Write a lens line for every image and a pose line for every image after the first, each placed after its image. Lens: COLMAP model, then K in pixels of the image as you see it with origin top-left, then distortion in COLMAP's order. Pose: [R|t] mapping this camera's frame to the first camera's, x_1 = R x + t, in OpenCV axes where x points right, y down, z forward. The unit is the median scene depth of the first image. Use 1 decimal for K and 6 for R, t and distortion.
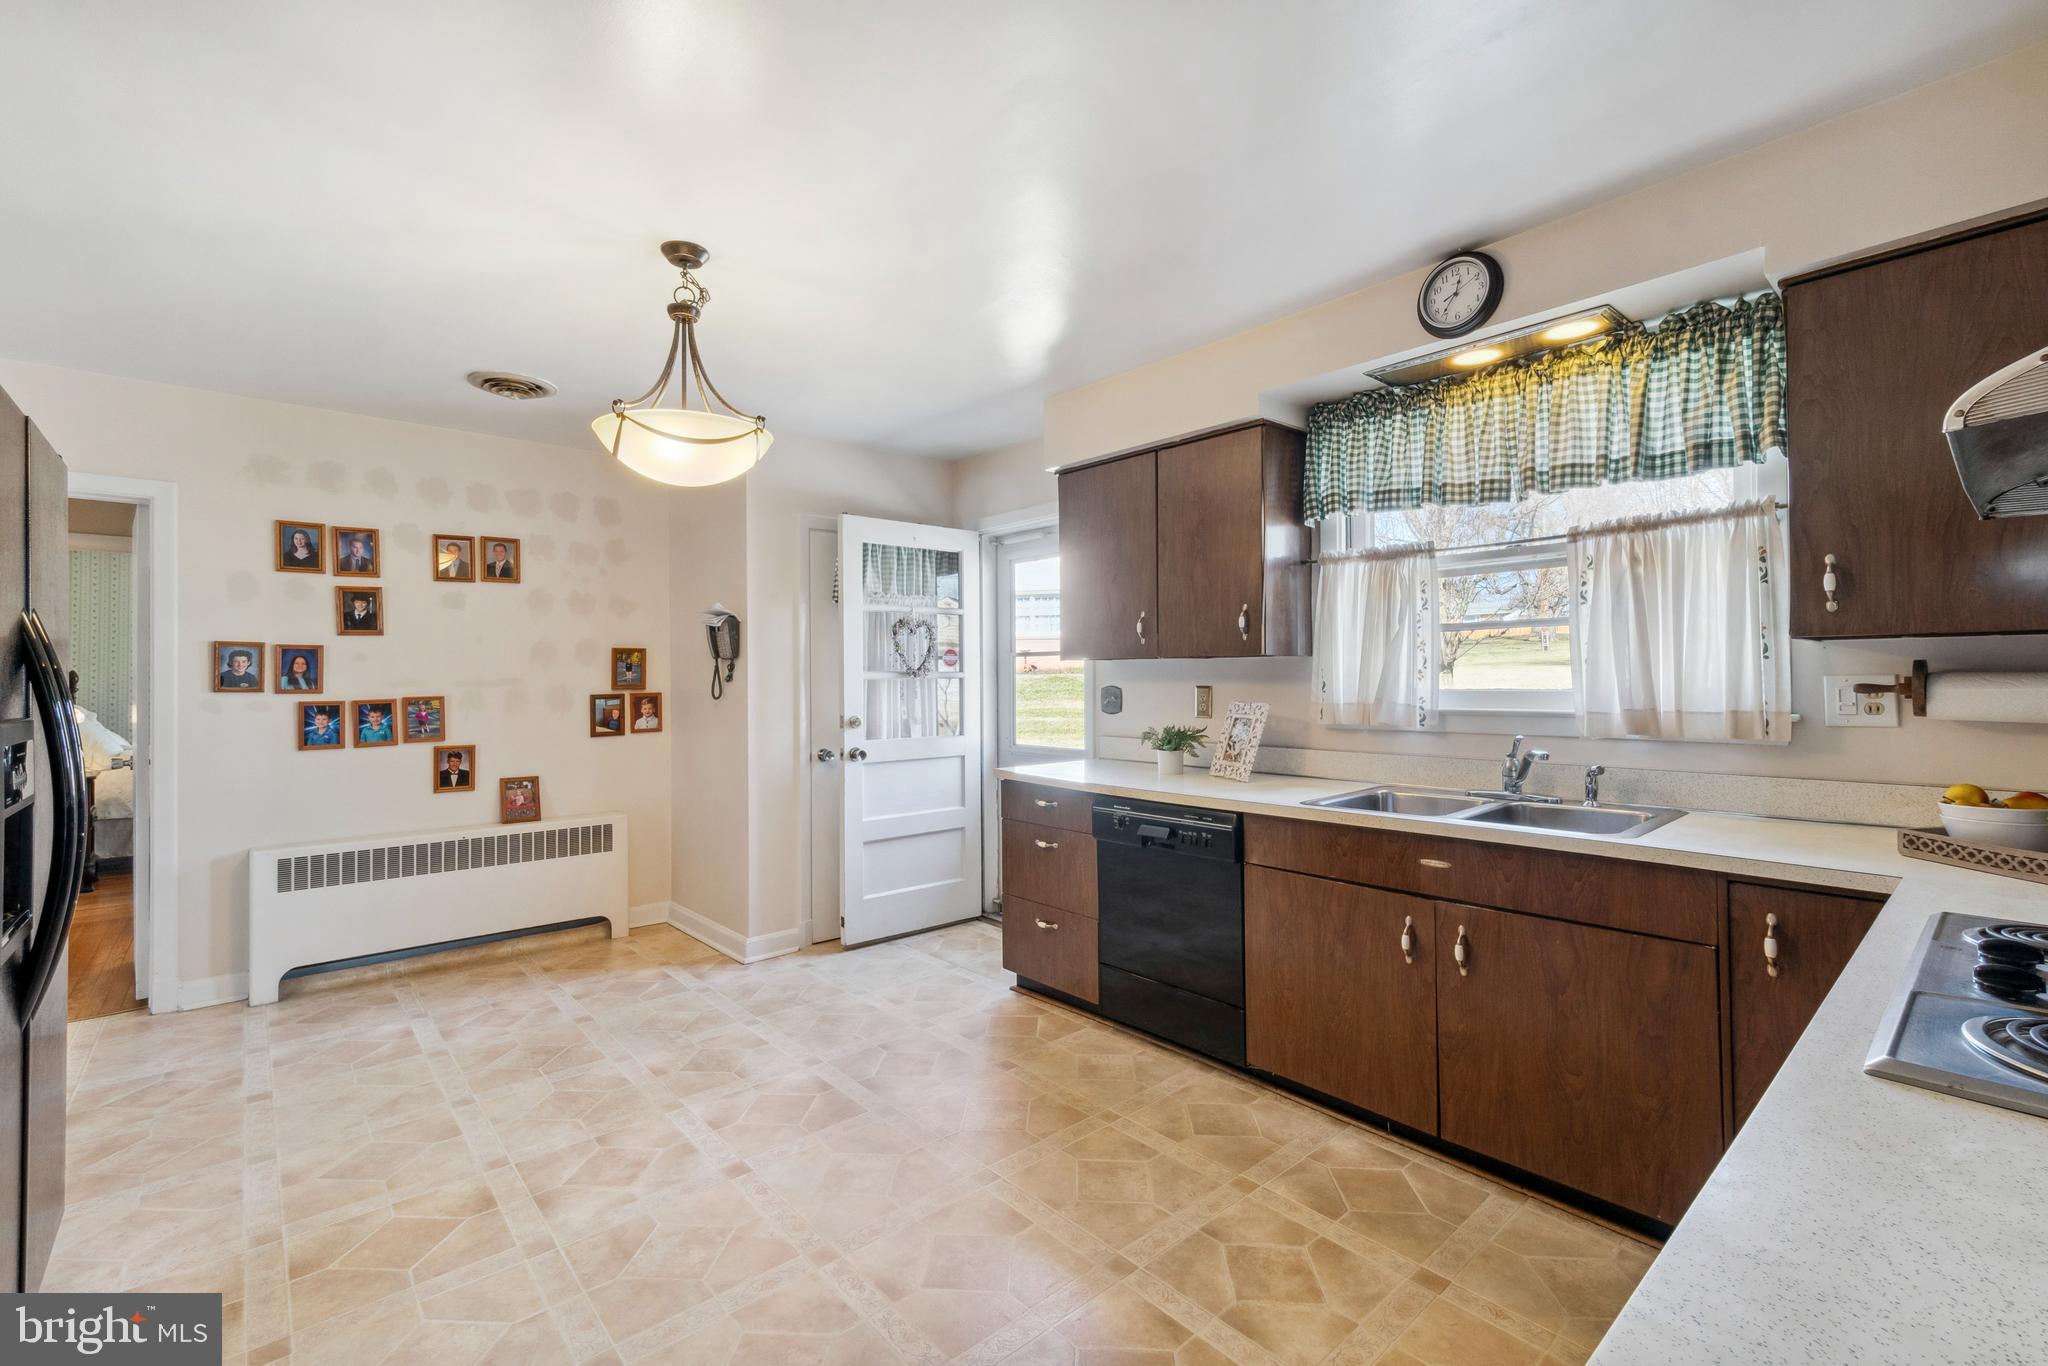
lens RADIAL K [[886.0, 0, 1025.0], [0, 886.0, 678.3], [0, 0, 1]] dist [0.000767, 0.000052]
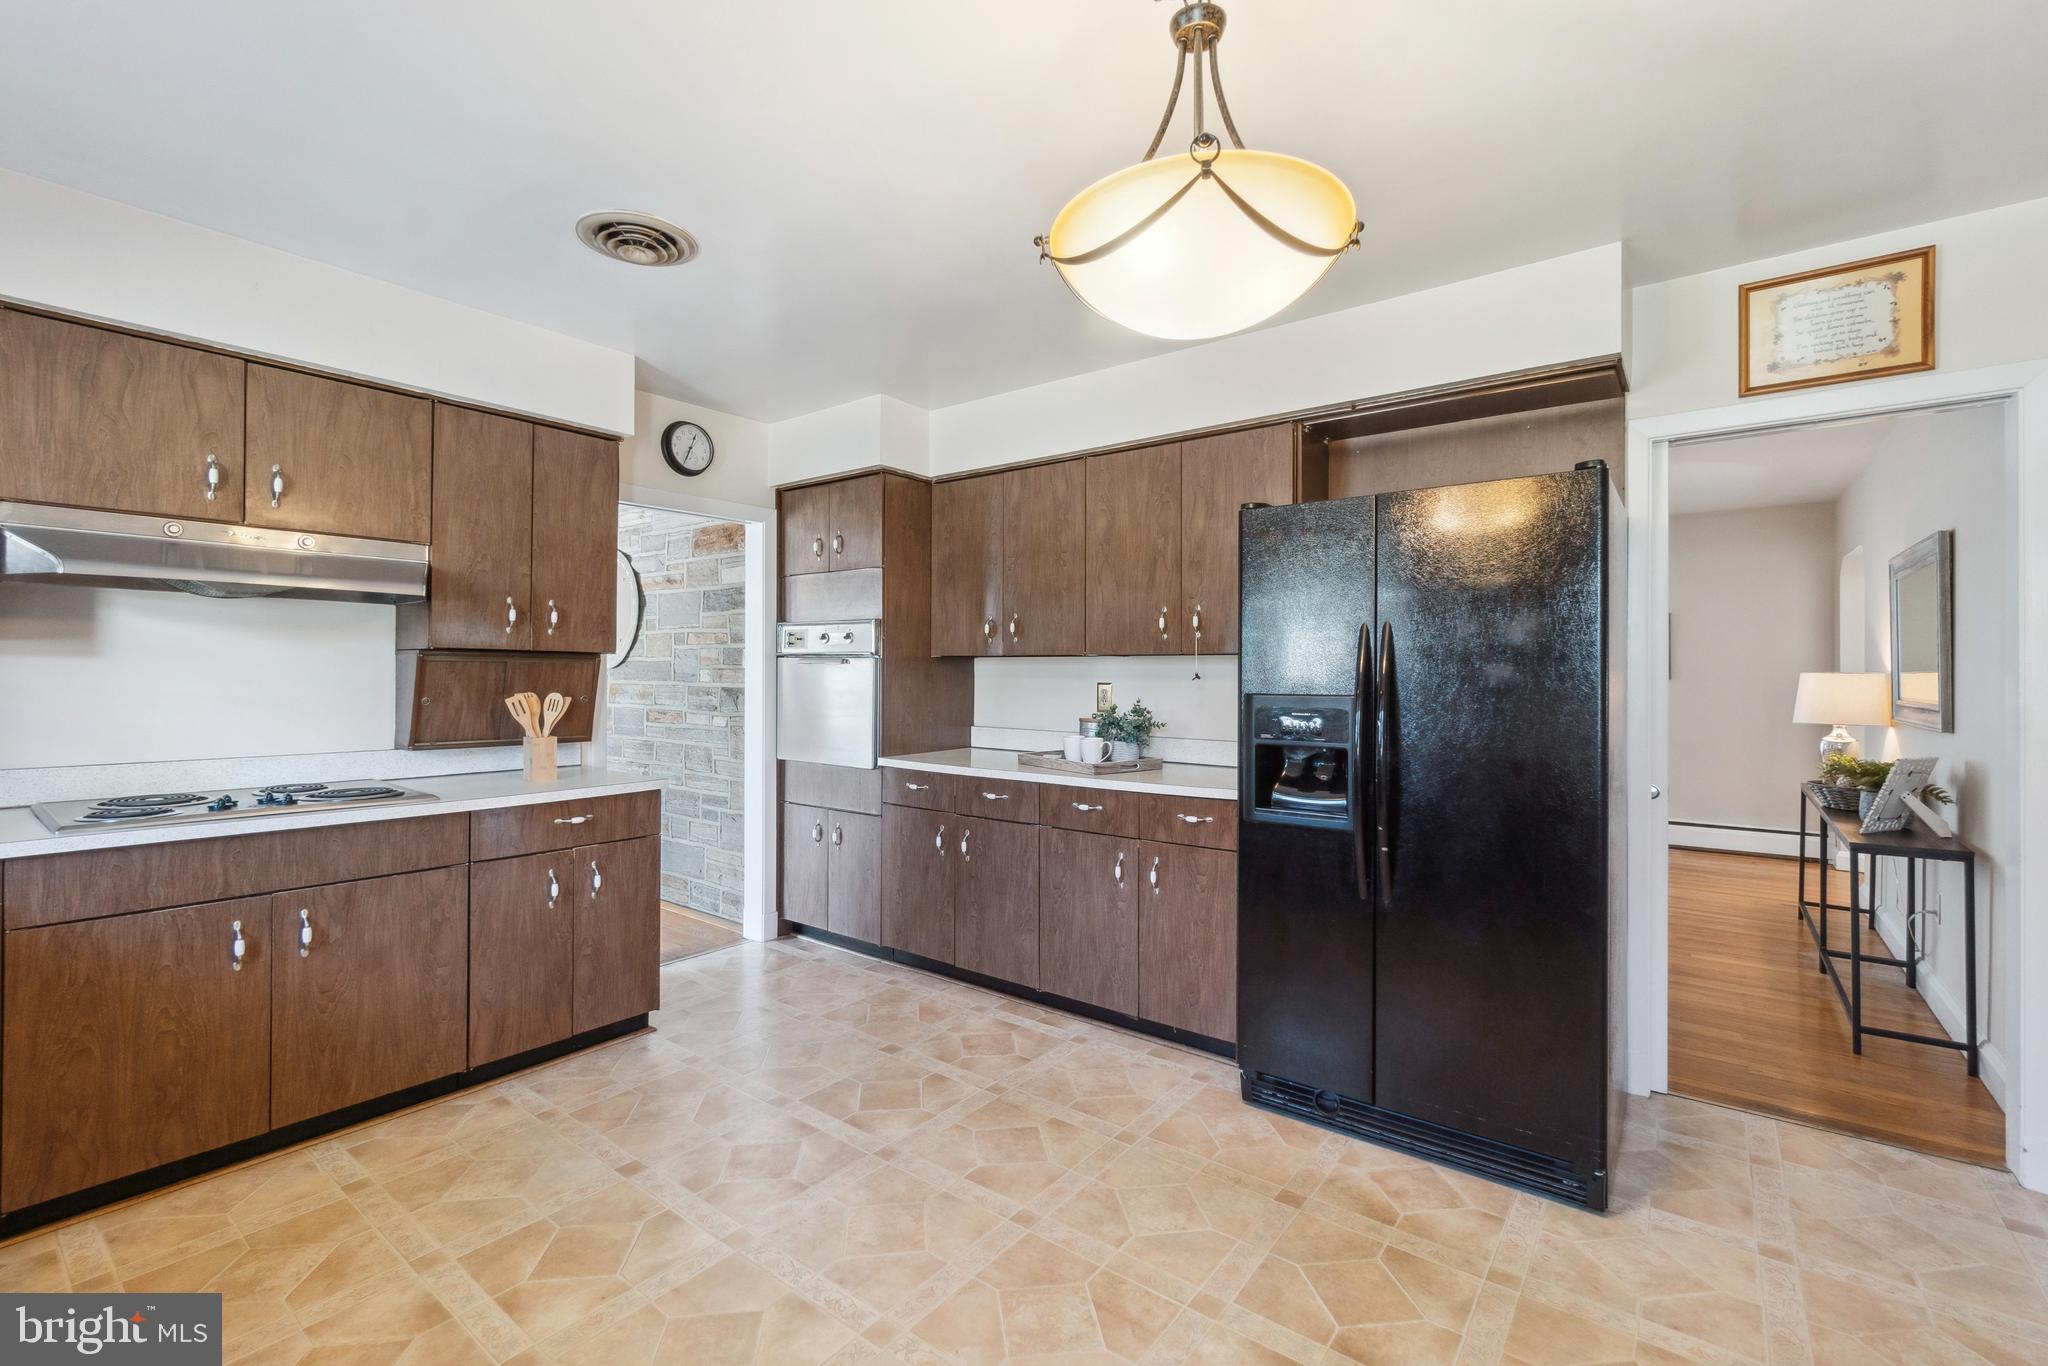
lens RADIAL K [[886.0, 0, 1023.1], [0, 886.0, 674.7], [0, 0, 1]] dist [0.000767, 0.000052]
pose [[-0.981687, -0.000570, -0.190501, -0.192862], [0.000137, 0.999993, -0.003694, 0.008025], [0.190502, -0.003653, -0.981680, 1.835386]]
